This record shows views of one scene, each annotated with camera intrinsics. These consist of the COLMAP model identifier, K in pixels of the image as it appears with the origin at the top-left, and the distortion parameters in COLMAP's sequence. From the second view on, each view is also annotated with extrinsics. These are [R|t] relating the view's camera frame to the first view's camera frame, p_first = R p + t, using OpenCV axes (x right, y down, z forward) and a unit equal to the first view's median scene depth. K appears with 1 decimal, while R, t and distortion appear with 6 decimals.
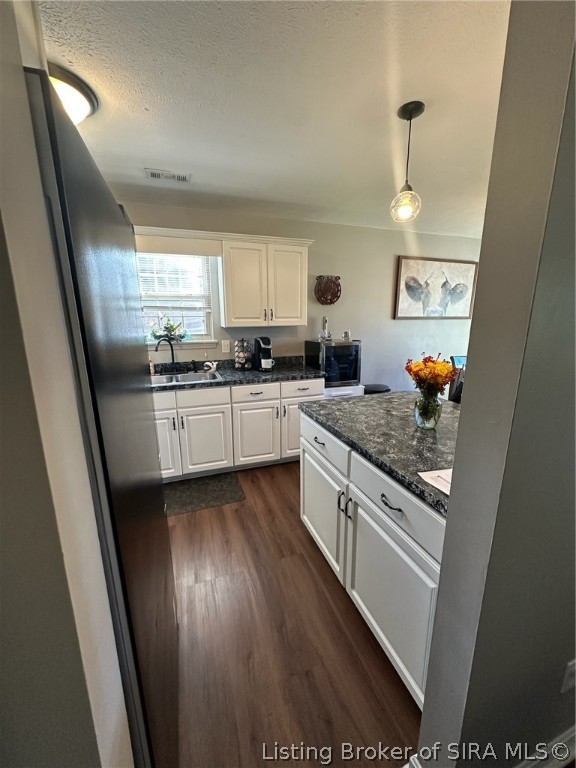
lens RADIAL K [[307.4, 0, 285.5], [0, 307.4, 386.9], [0, 0, 1]] dist [-0.004277, 0.001900]
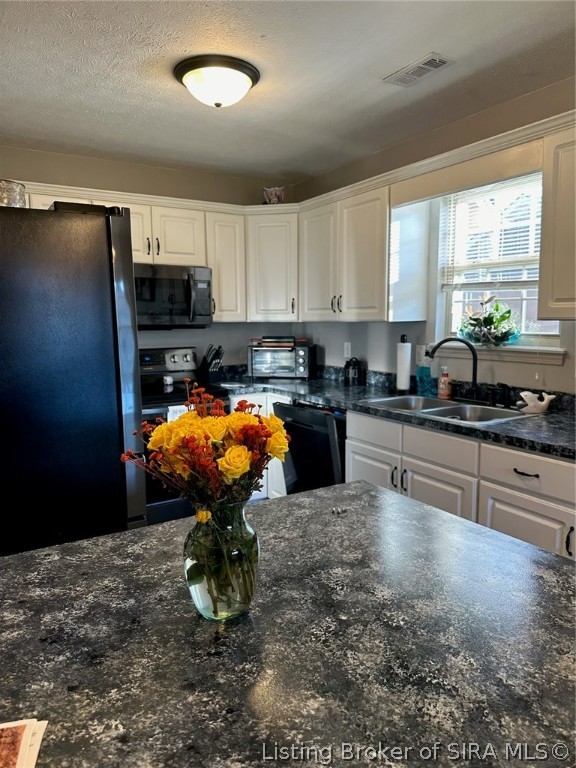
lens RADIAL K [[543.1, 0, 285.1], [0, 543.1, 384.6], [0, 0, 1]] dist [0.072084, -0.073148]
pose [[0.211755, 0.129383, -0.968721, 0.769705], [-0.208752, 0.974311, 0.084498, -0.129441], [0.954768, 0.184330, 0.233325, 0.663302]]
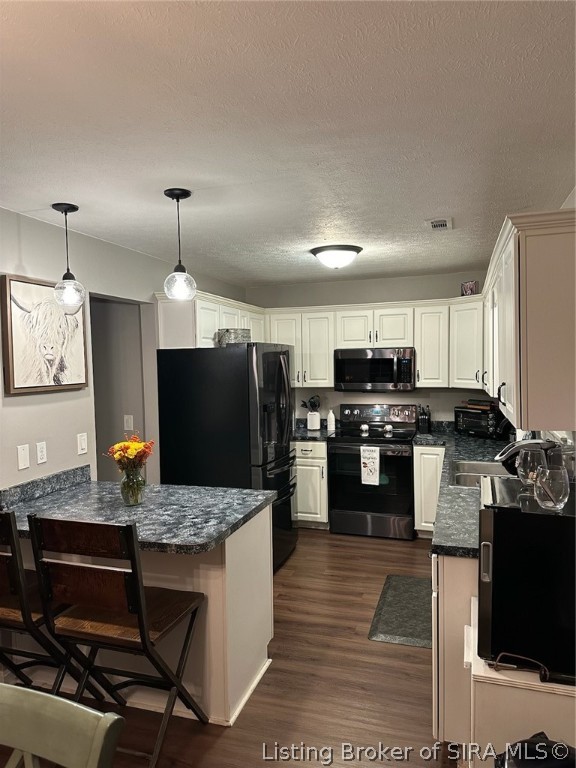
lens RADIAL K [[543.1, 0, 279.9], [0, 543.1, 383.1], [0, 0, 1]] dist [0.072084, -0.073148]
pose [[-0.613126, 0.059704, -0.787726, 1.210414], [-0.148735, 0.970583, 0.189331, -0.529679], [0.775857, 0.233246, -0.586210, 1.805571]]
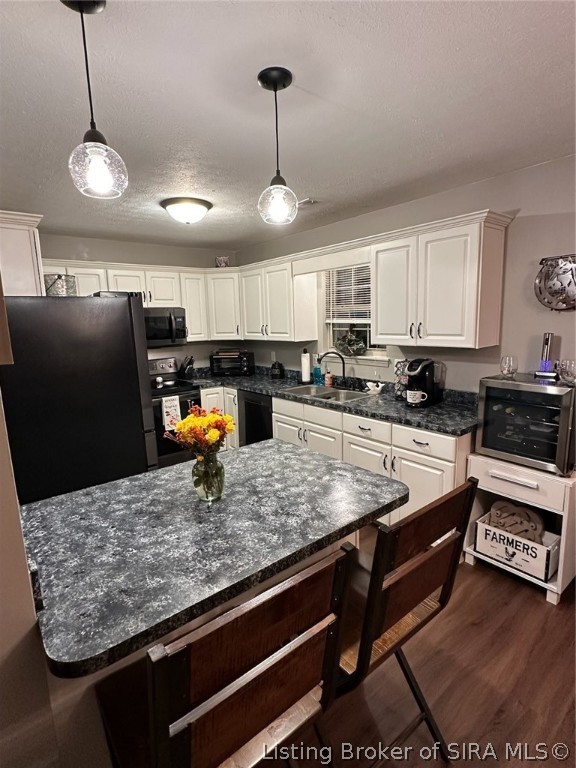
lens RADIAL K [[390.6, 0, 284.3], [0, 390.6, 386.6], [0, 0, 1]] dist [0.005038, -0.000369]
pose [[0.333213, 0.164261, -0.928433, 1.059332], [-0.182855, 0.977270, 0.107275, -0.217087], [0.924950, 0.134023, 0.355675, 0.589833]]
